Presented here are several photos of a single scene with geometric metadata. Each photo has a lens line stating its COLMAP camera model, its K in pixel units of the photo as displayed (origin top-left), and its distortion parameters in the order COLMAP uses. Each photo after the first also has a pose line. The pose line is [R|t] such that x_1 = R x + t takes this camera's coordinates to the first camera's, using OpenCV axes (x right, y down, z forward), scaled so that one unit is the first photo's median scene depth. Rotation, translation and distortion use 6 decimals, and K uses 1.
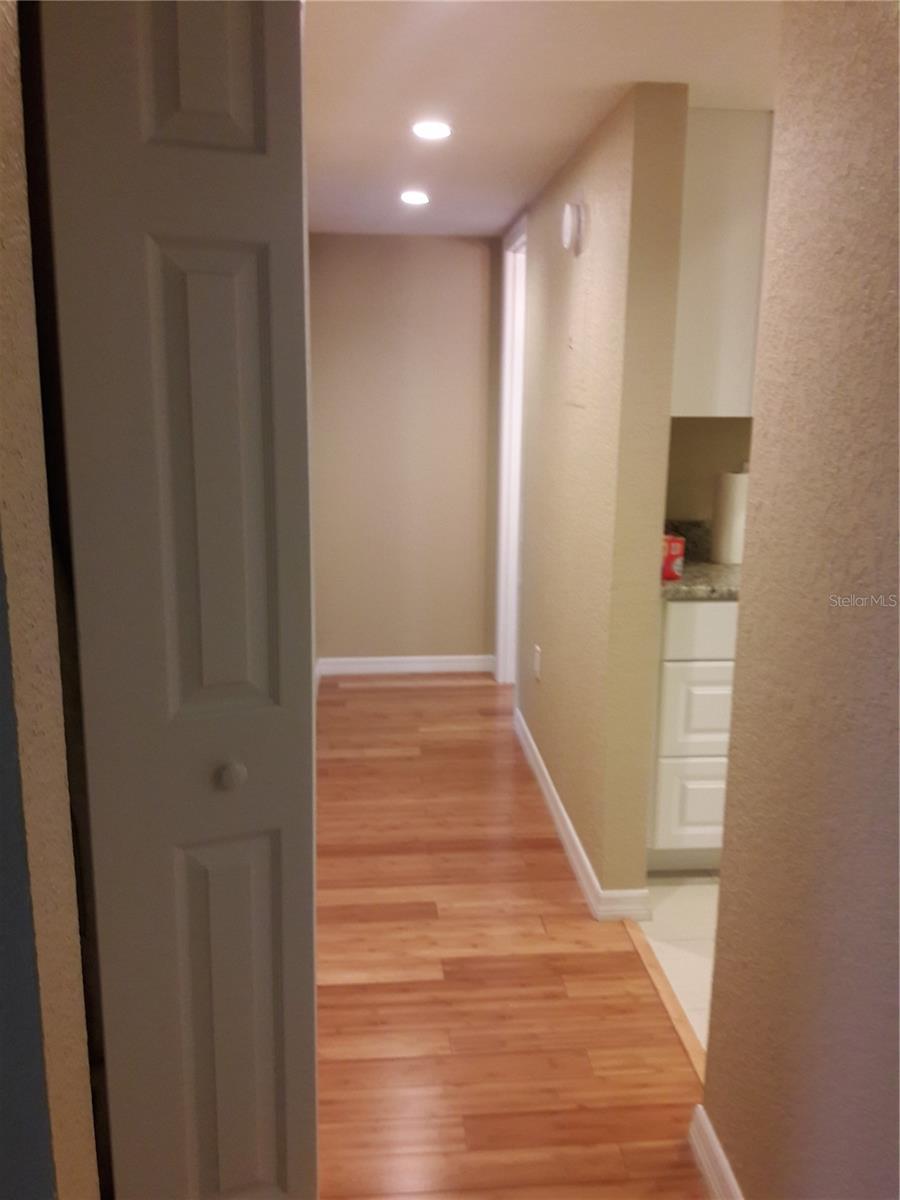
lens RADIAL K [[964.9, 0, 451.1], [0, 964.9, 601.0], [0, 0, 1]] dist [0.077442, -0.108146]
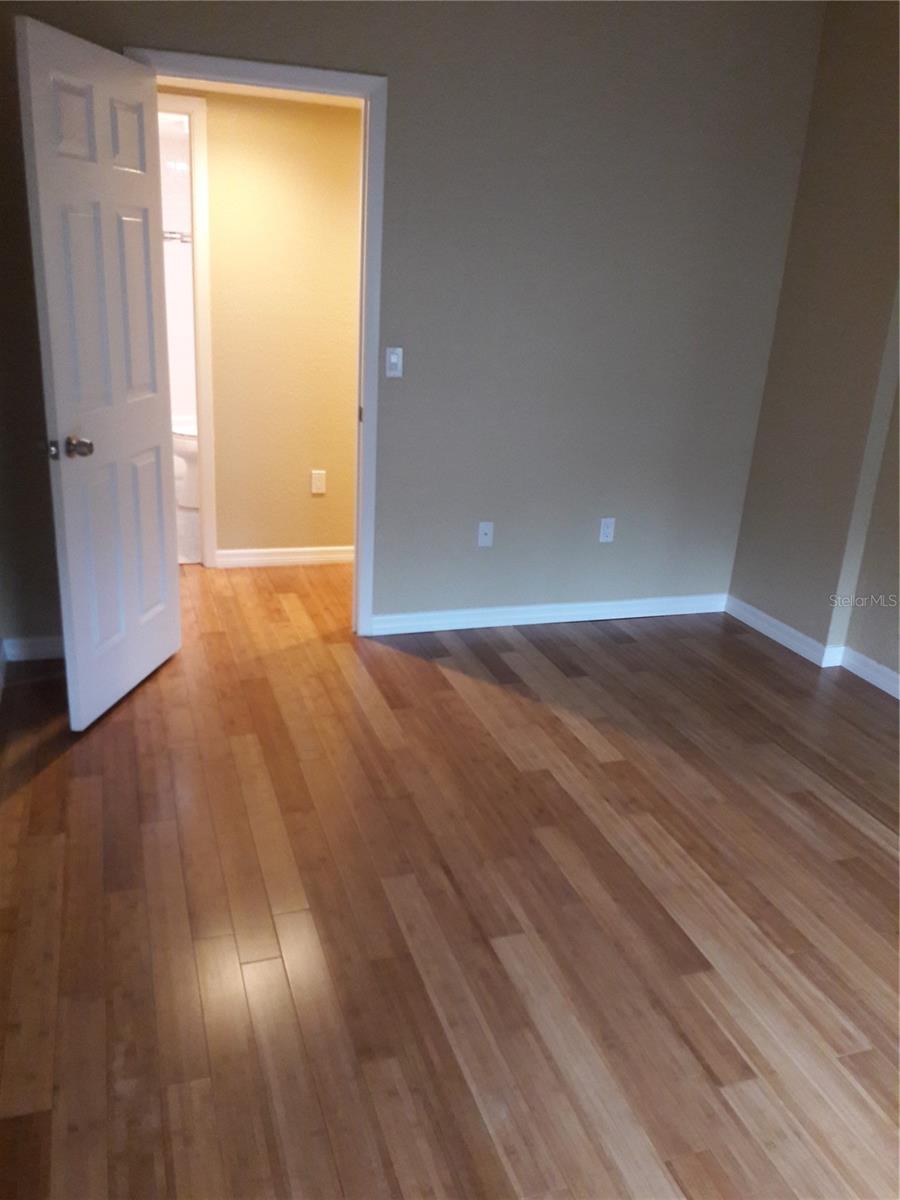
lens RADIAL K [[961.5, 0, 450.0], [0, 961.5, 600.0], [0, 0, 1]] dist [0.081287, -0.117039]
pose [[-0.242802, -0.339151, 0.908858, -1.633826], [0.142489, 0.914264, 0.379234, -0.354721], [-0.959554, 0.221581, -0.173660, 1.466368]]
